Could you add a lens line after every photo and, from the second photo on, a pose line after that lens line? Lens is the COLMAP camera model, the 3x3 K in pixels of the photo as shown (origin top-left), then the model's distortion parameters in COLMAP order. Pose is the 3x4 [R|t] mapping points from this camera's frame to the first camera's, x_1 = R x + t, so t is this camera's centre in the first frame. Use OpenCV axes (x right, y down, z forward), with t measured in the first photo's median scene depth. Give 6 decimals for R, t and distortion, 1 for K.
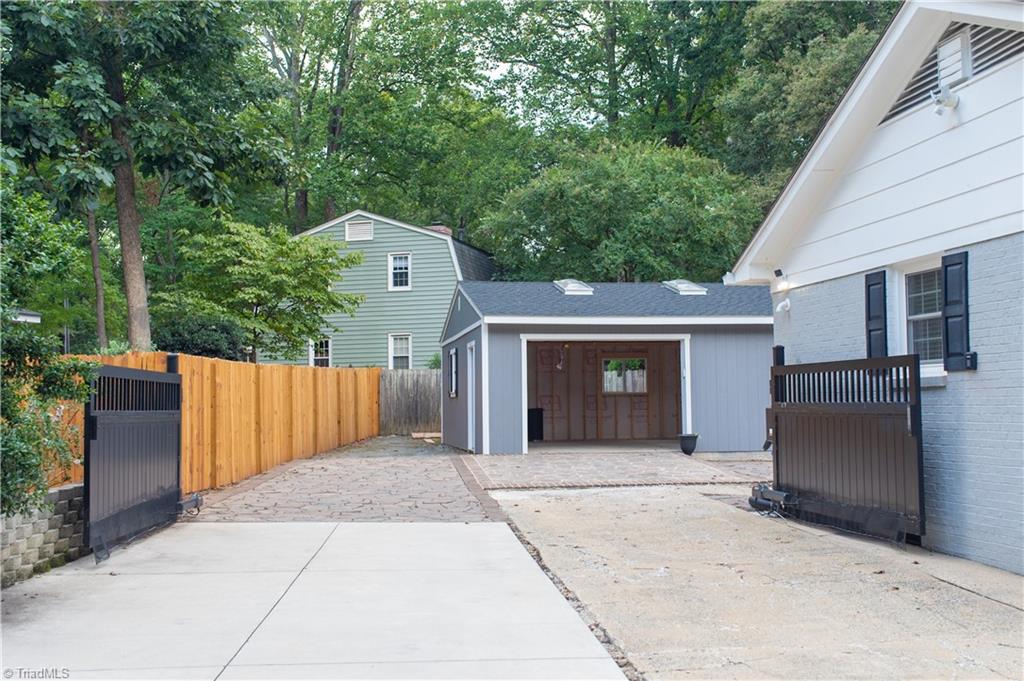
lens RADIAL K [[1212.7, 0, 512.0], [0, 1212.7, 340.5], [0, 0, 1]] dist [0.033758, 0.014590]
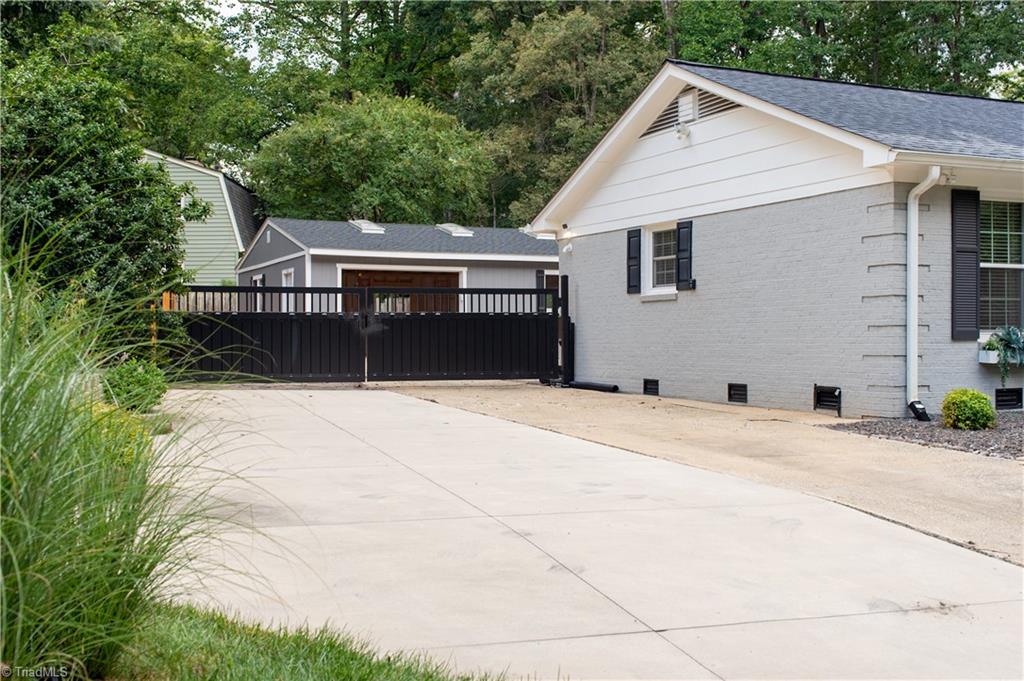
lens RADIAL K [[1212.7, 0, 512.0], [0, 1212.7, 340.5], [0, 0, 1]] dist [0.033758, 0.014590]
pose [[0.968094, 0.011818, 0.250308, -0.070644], [-0.024944, 0.998471, 0.049333, 0.004148], [-0.249342, -0.054003, 0.966909, -0.142047]]
